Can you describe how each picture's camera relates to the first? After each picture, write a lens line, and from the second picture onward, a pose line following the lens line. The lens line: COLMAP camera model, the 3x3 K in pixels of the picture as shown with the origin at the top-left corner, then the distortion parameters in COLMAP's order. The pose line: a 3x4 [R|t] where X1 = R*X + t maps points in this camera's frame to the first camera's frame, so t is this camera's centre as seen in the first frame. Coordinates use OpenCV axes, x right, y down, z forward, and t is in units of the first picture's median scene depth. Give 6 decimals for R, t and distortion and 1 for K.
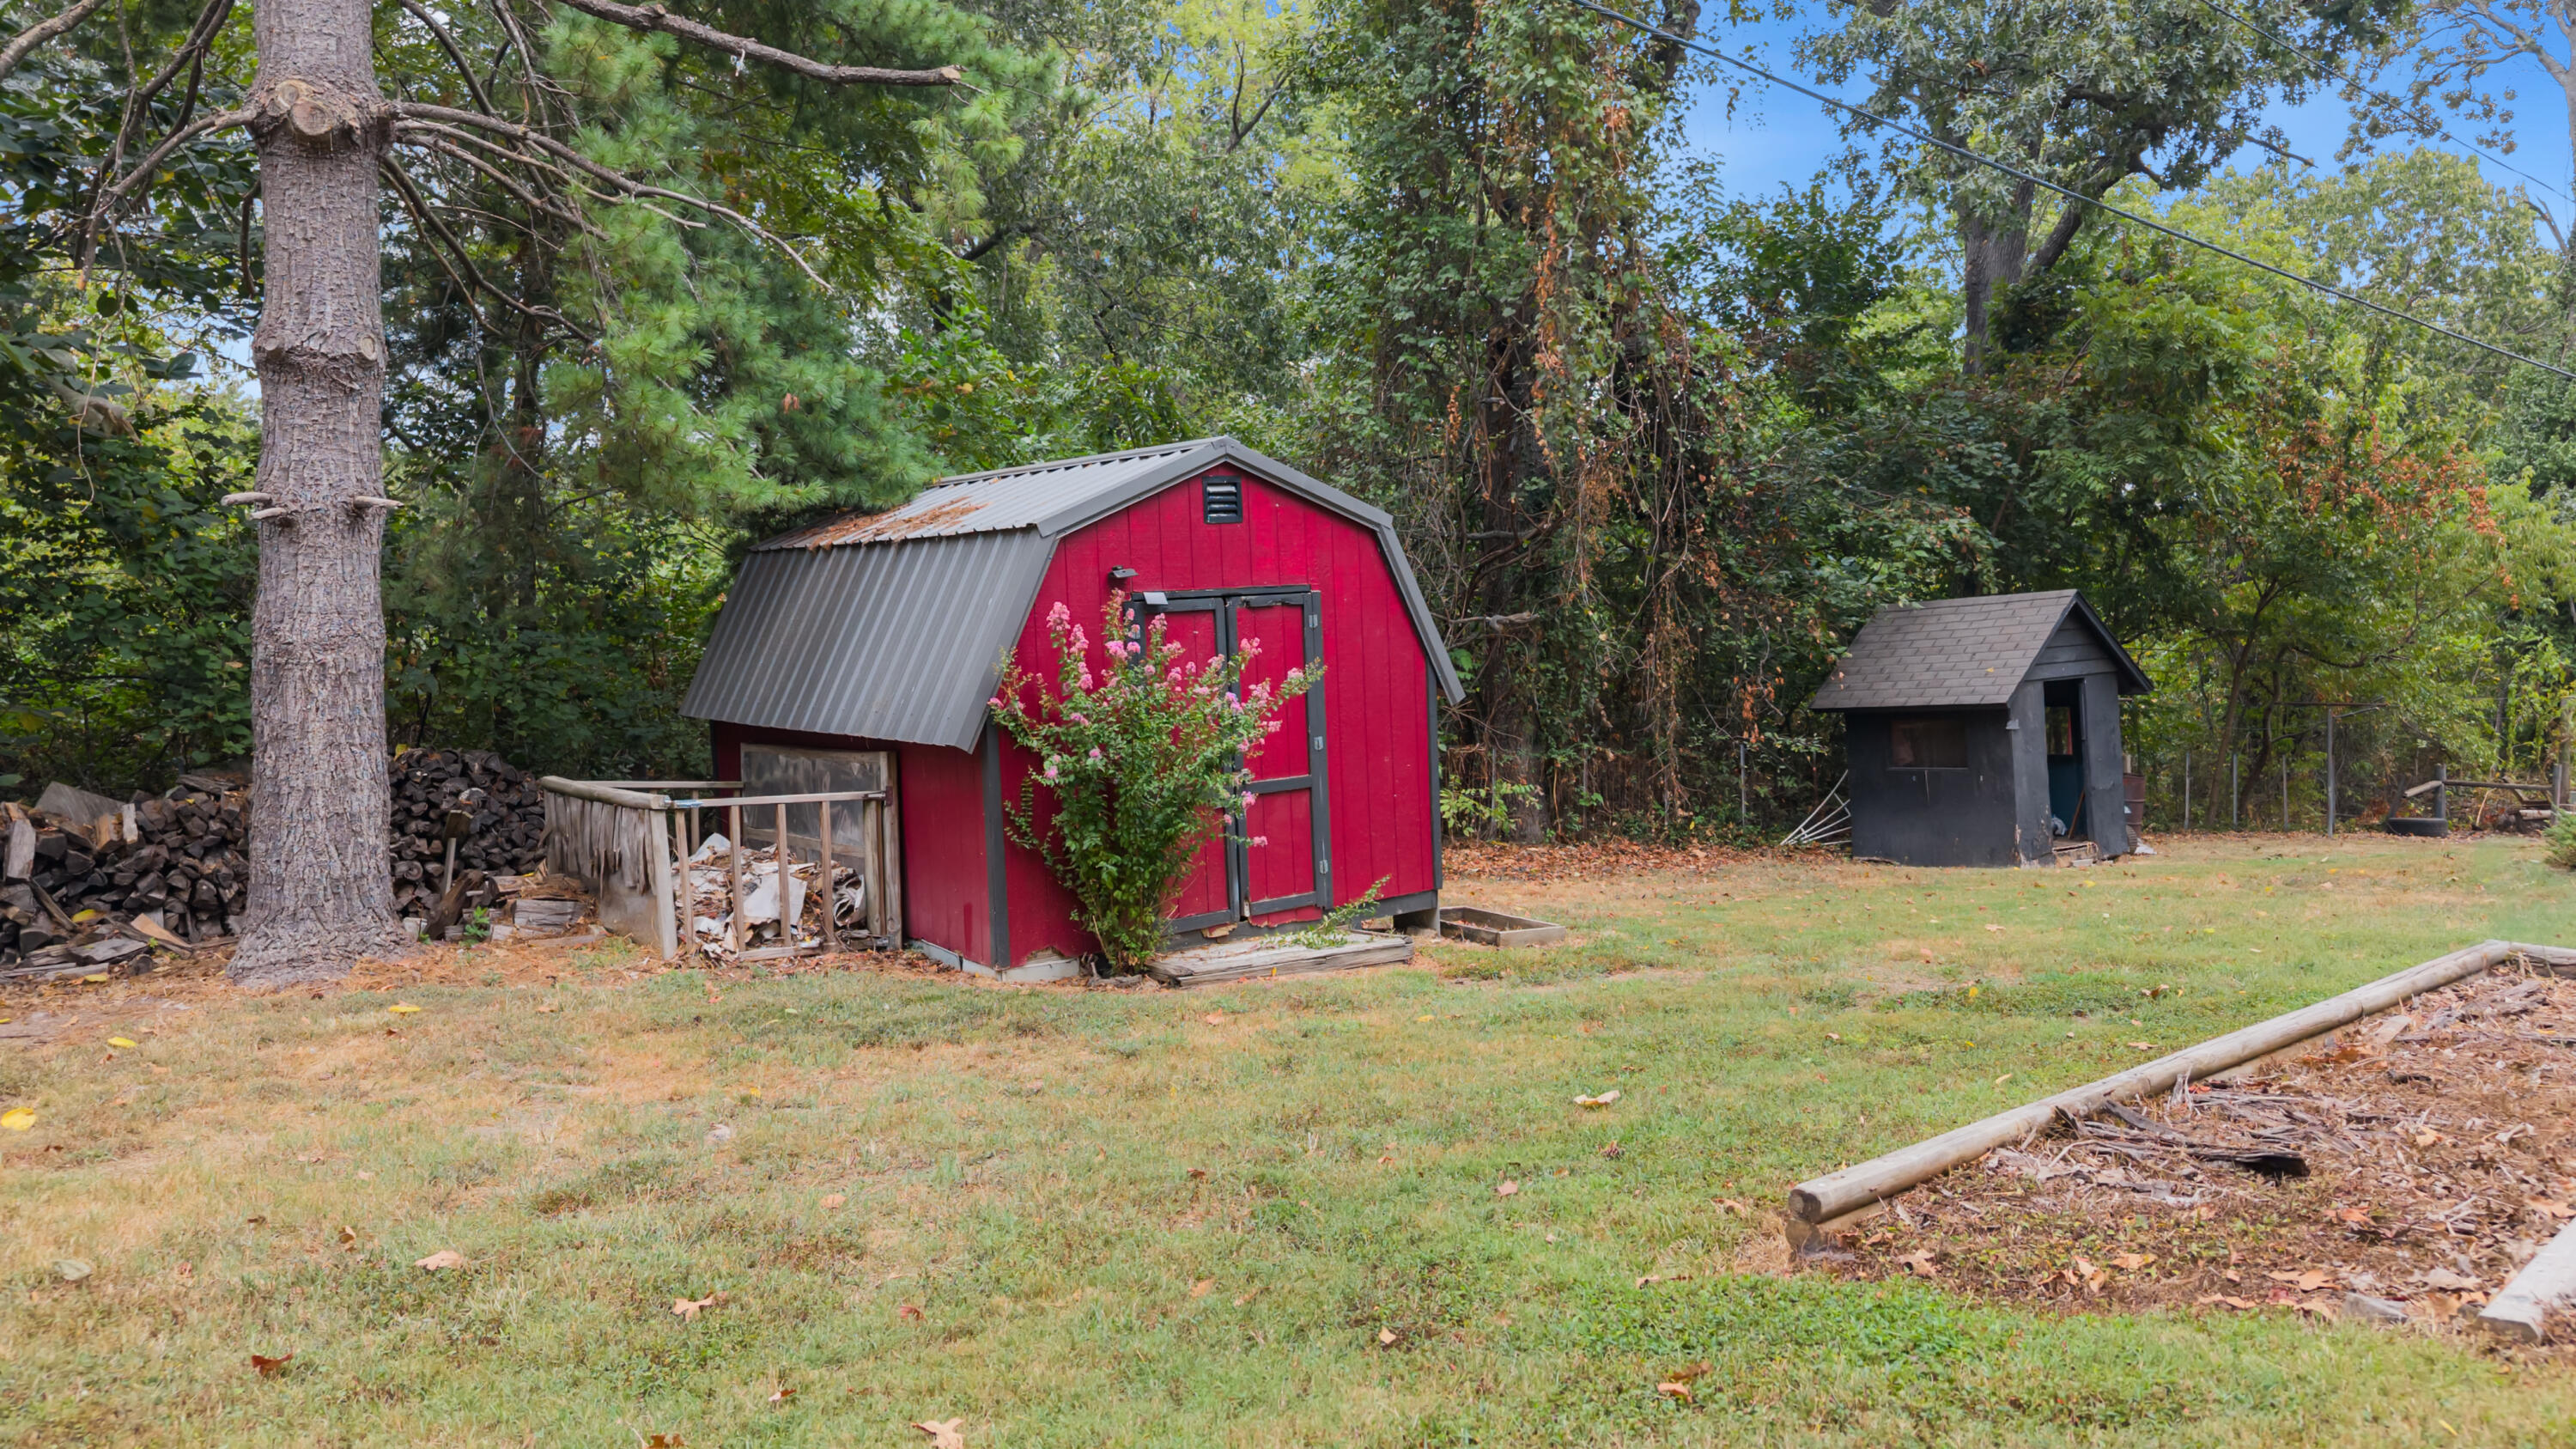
lens RADIAL K [[1734.4, 0, 1281.6], [0, 1734.4, 710.8], [0, 0, 1]] dist [0.030475, -0.032439]
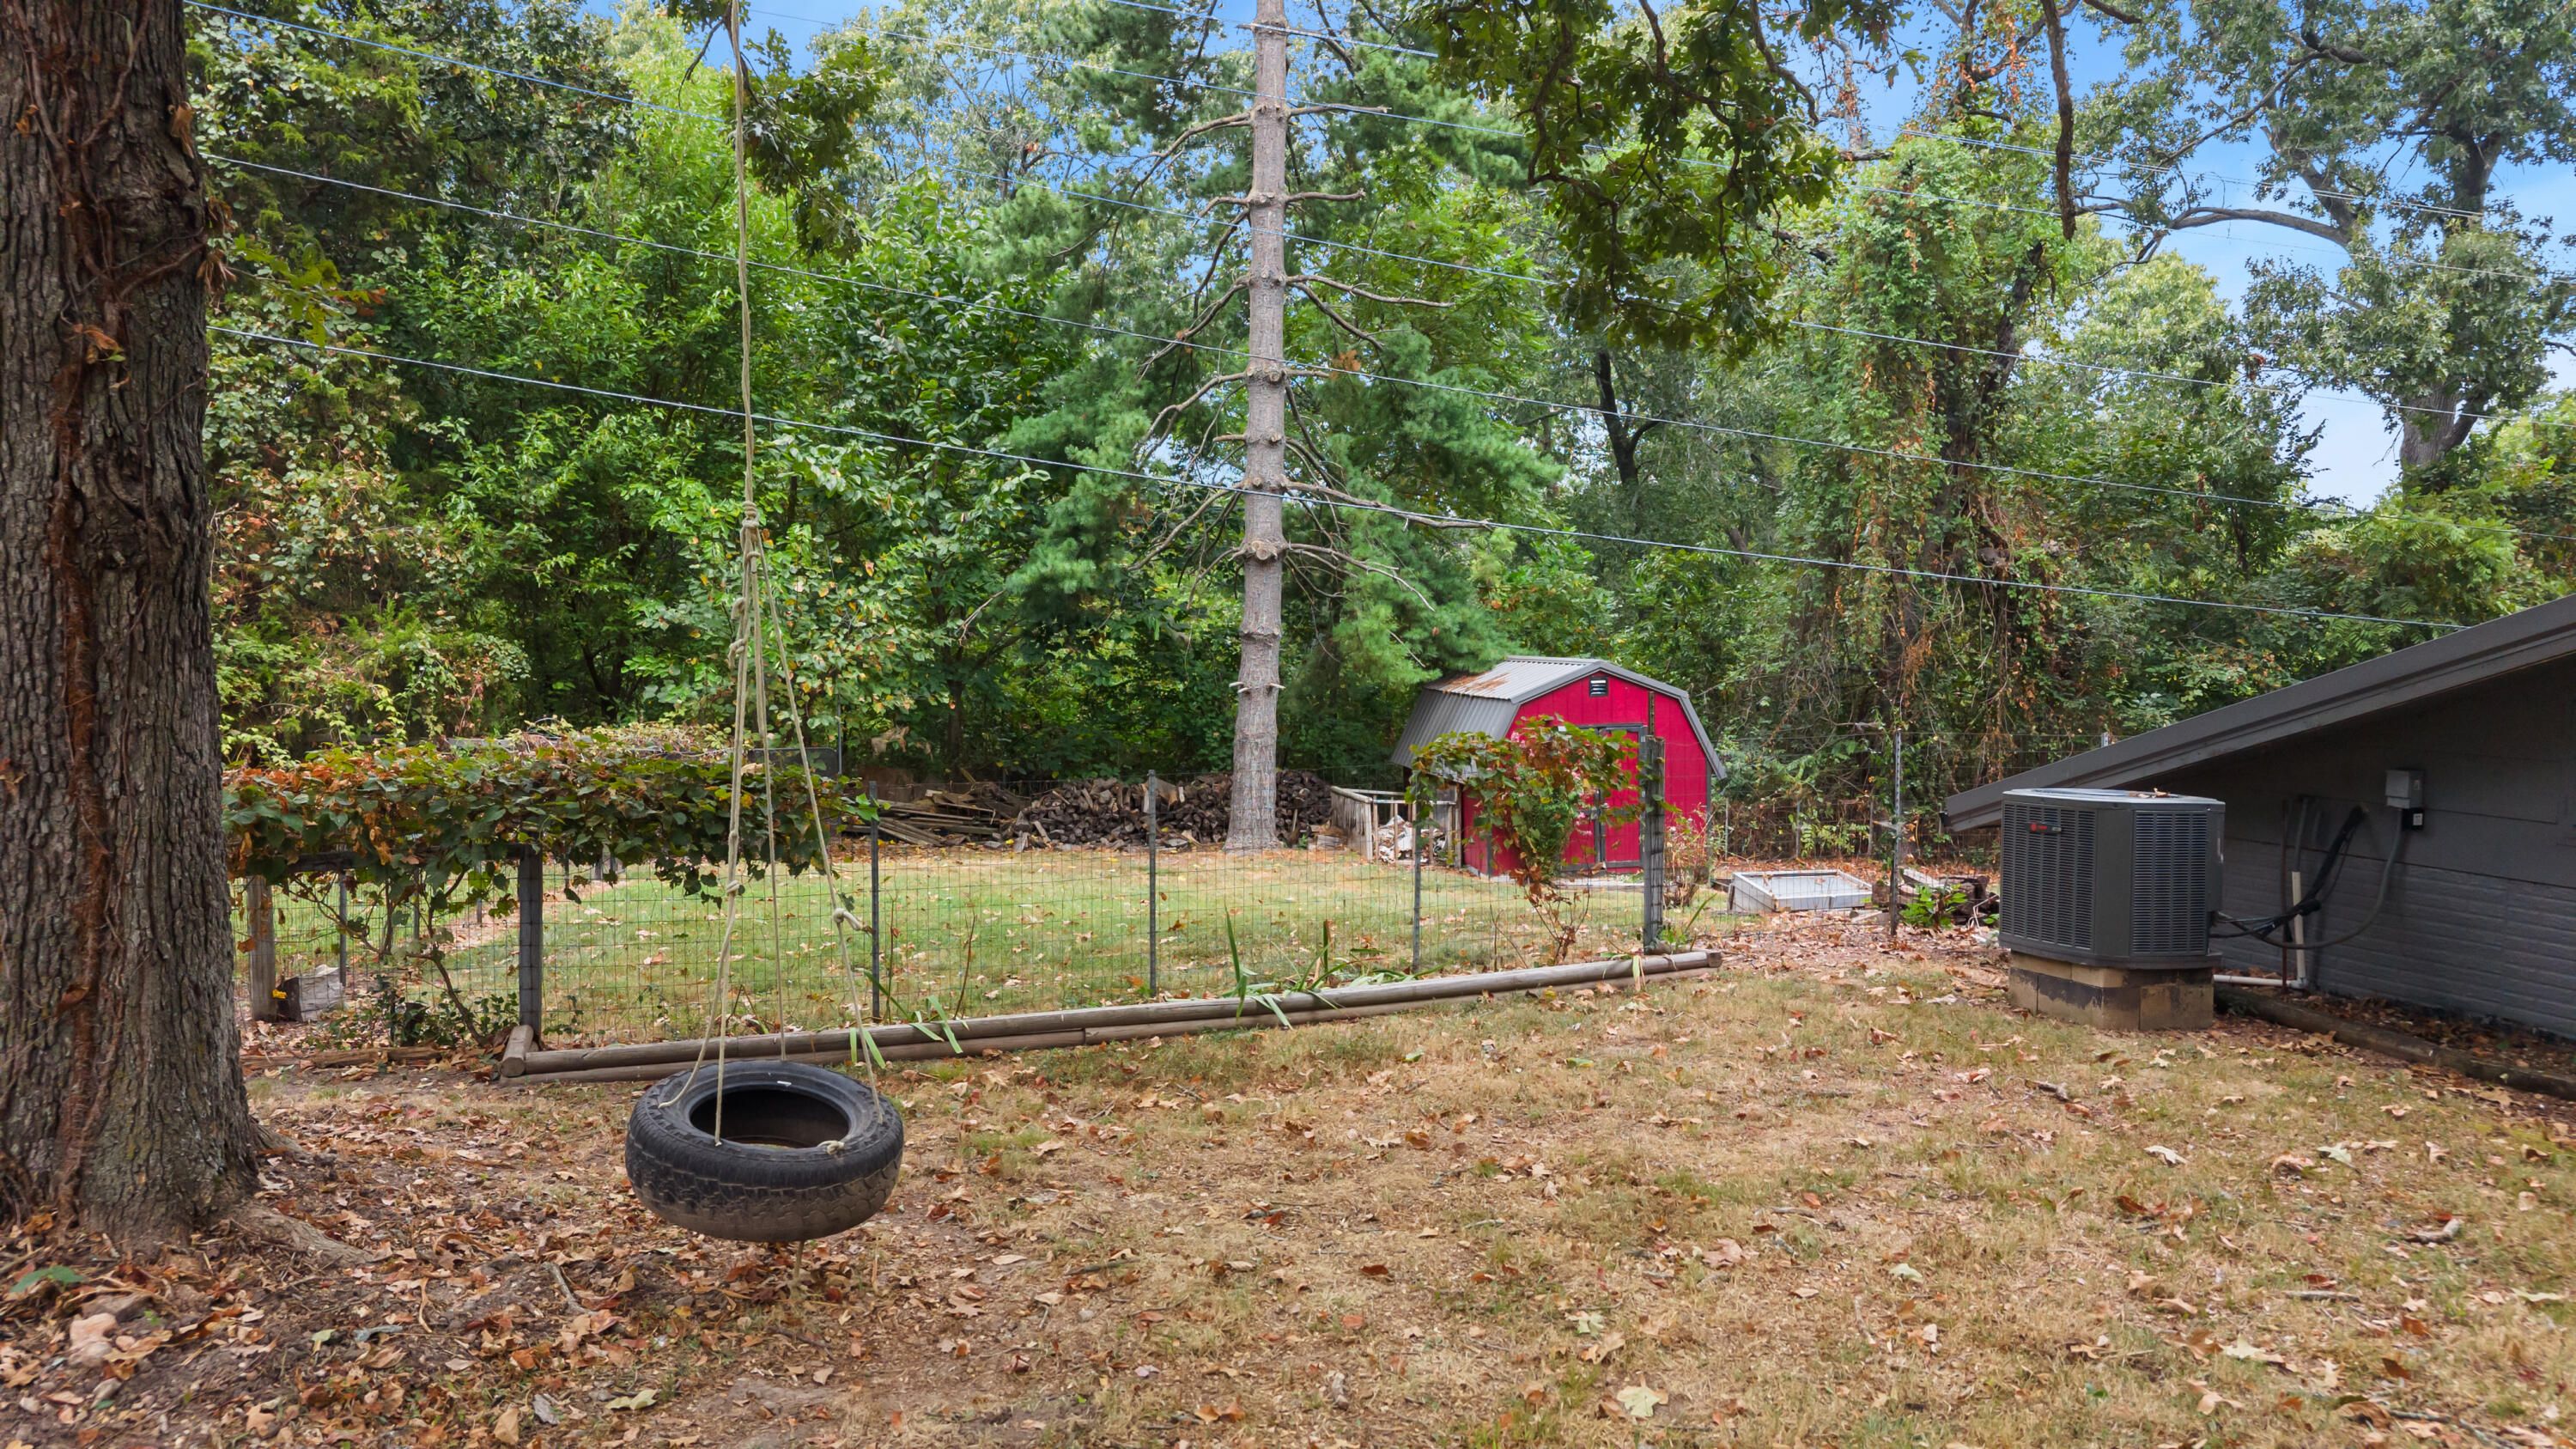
lens RADIAL K [[1734.4, 0, 1281.6], [0, 1734.4, 710.8], [0, 0, 1]] dist [0.030475, -0.032439]
pose [[0.899435, 0.043258, -0.434908, 0.597672], [-0.044110, 0.998994, 0.008142, -0.089368], [0.434822, 0.011861, 0.900438, -1.286436]]
